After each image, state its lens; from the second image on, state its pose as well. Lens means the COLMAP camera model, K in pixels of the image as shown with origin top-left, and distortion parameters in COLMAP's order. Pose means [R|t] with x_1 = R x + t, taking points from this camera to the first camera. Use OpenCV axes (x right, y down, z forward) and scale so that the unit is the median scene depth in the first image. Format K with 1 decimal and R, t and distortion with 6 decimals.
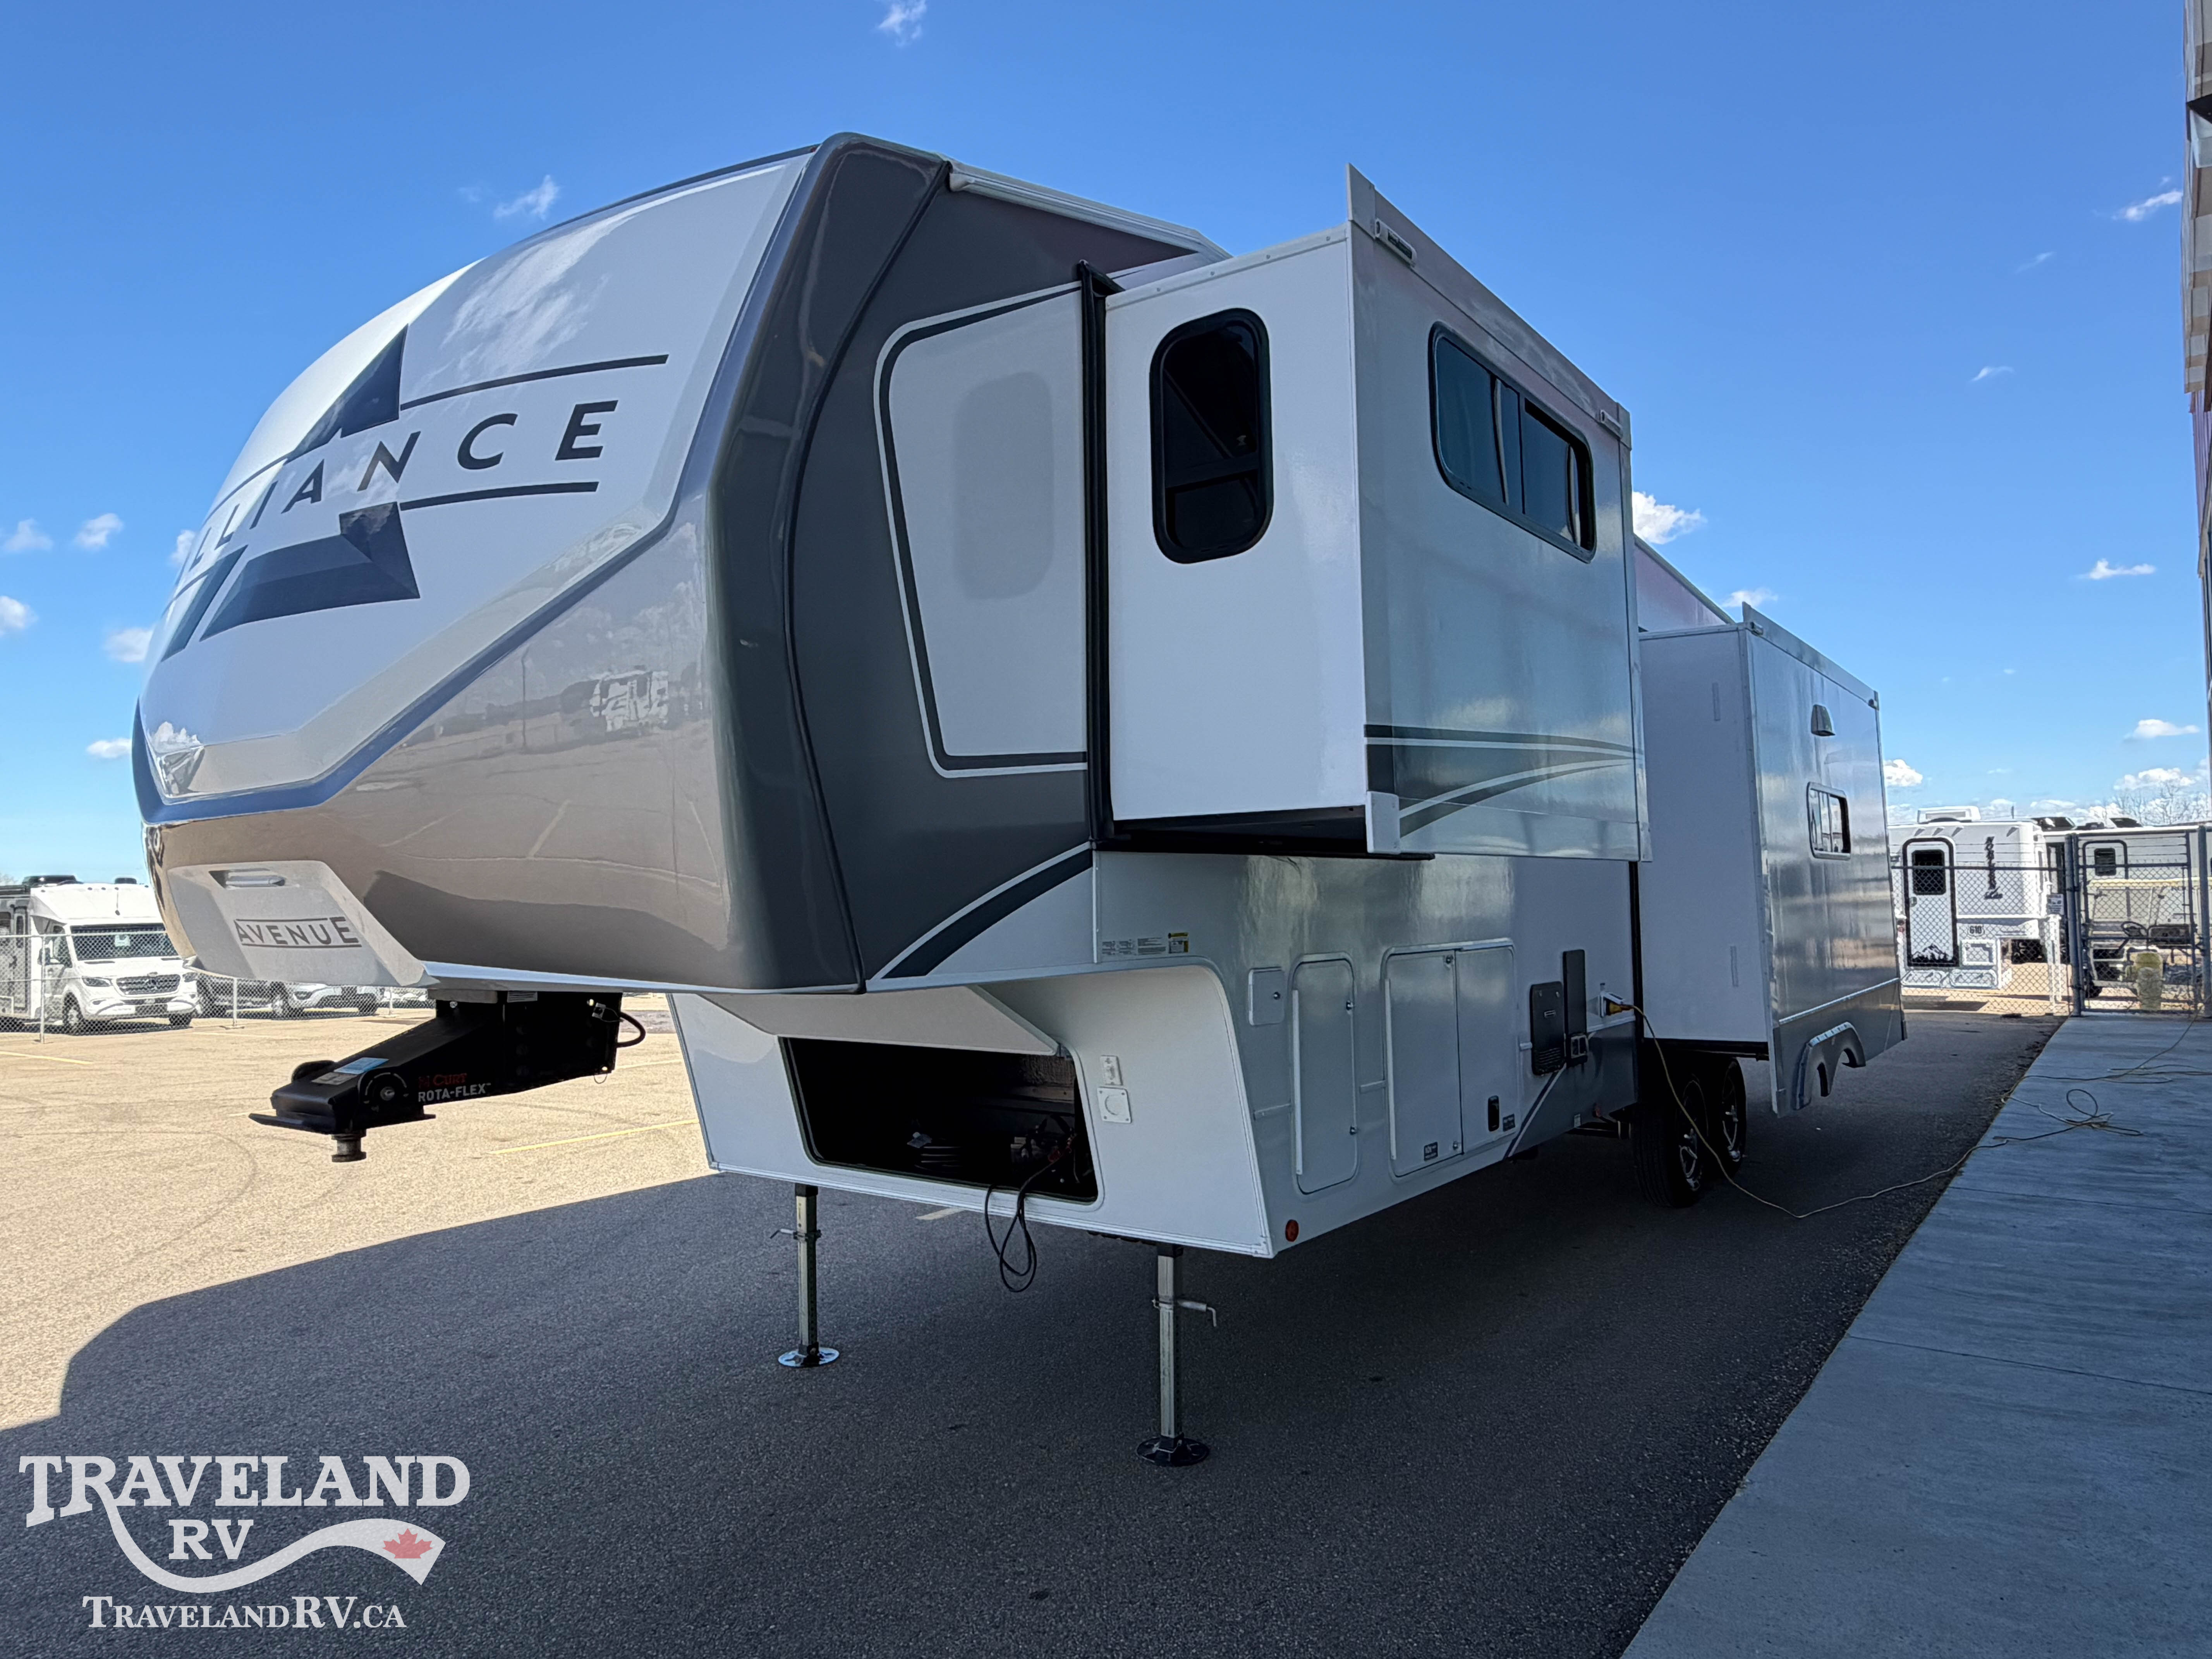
lens RADIAL K [[1442.9, 0, 1103.8], [0, 1442.9, 834.7], [0, 0, 1]] dist [0.004682, -0.001981]
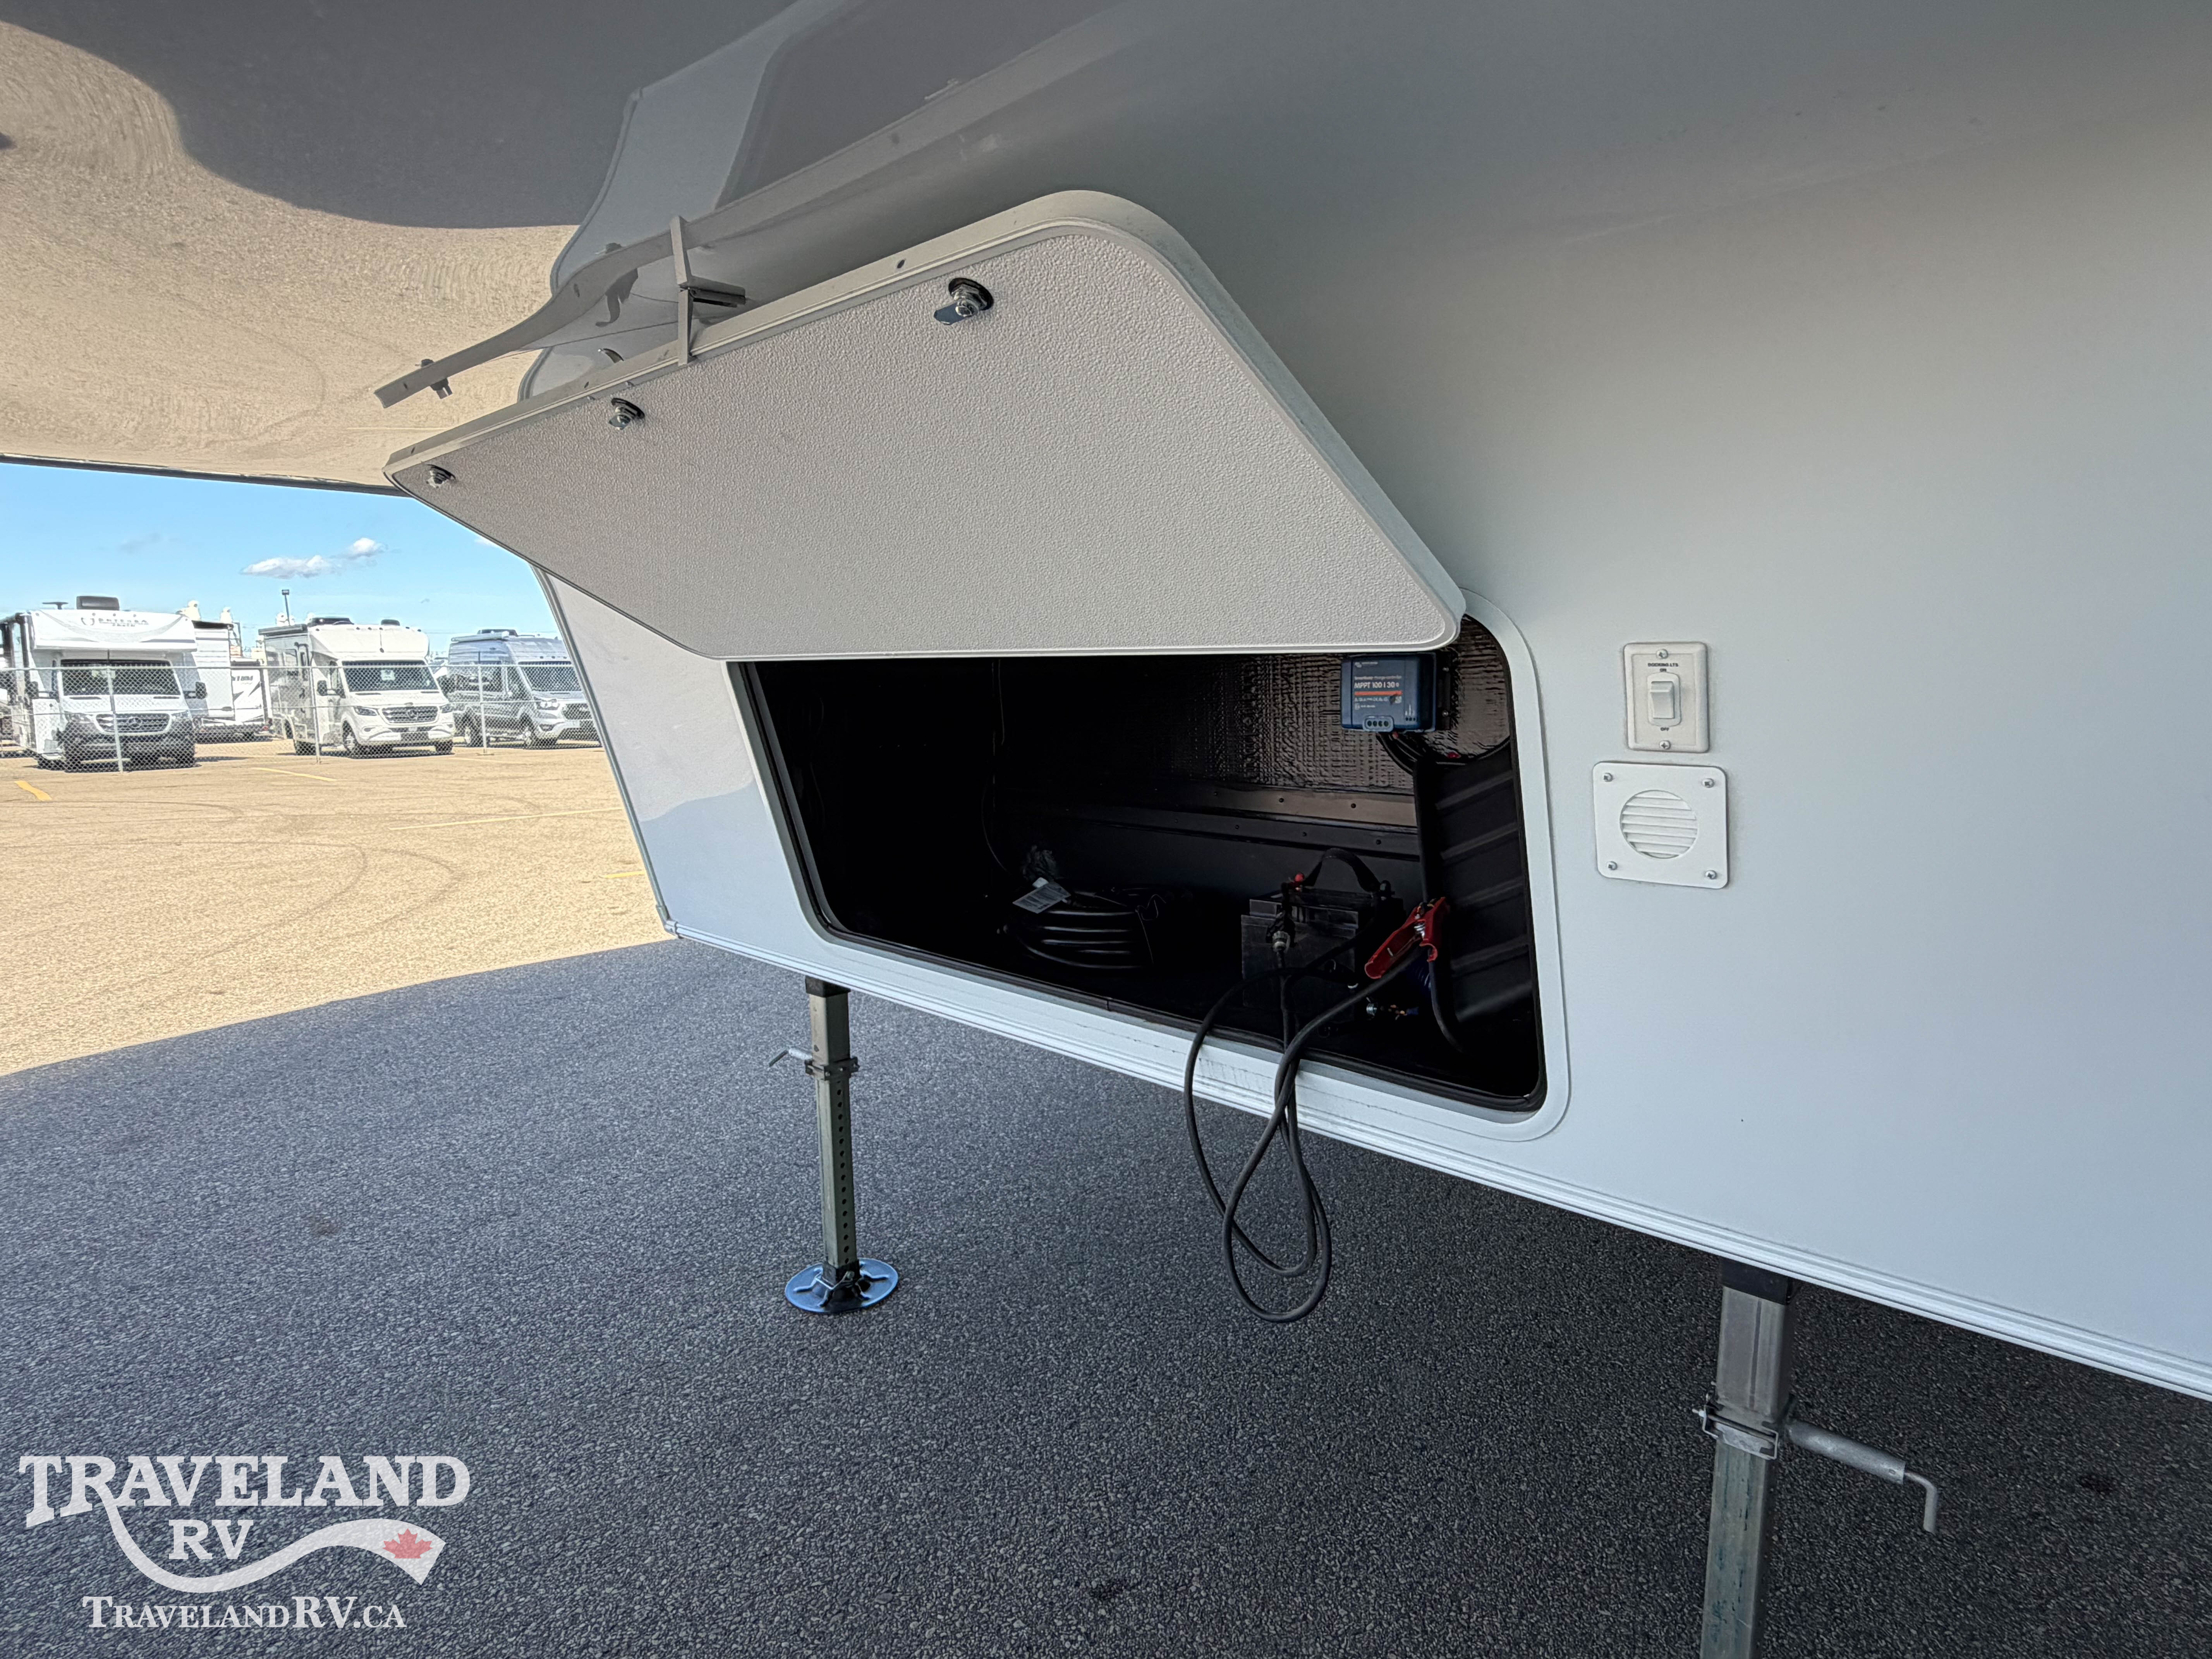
lens RADIAL K [[1206.2, 0, 1097.8], [0, 1206.2, 849.4], [0, 0, 1]] dist [-0.002253, -0.000526]
pose [[0.991363, 0.028210, -0.128078, -0.014281], [-0.003571, 0.982036, 0.188660, 0.029250], [0.131100, -0.186573, 0.973655, 0.148800]]
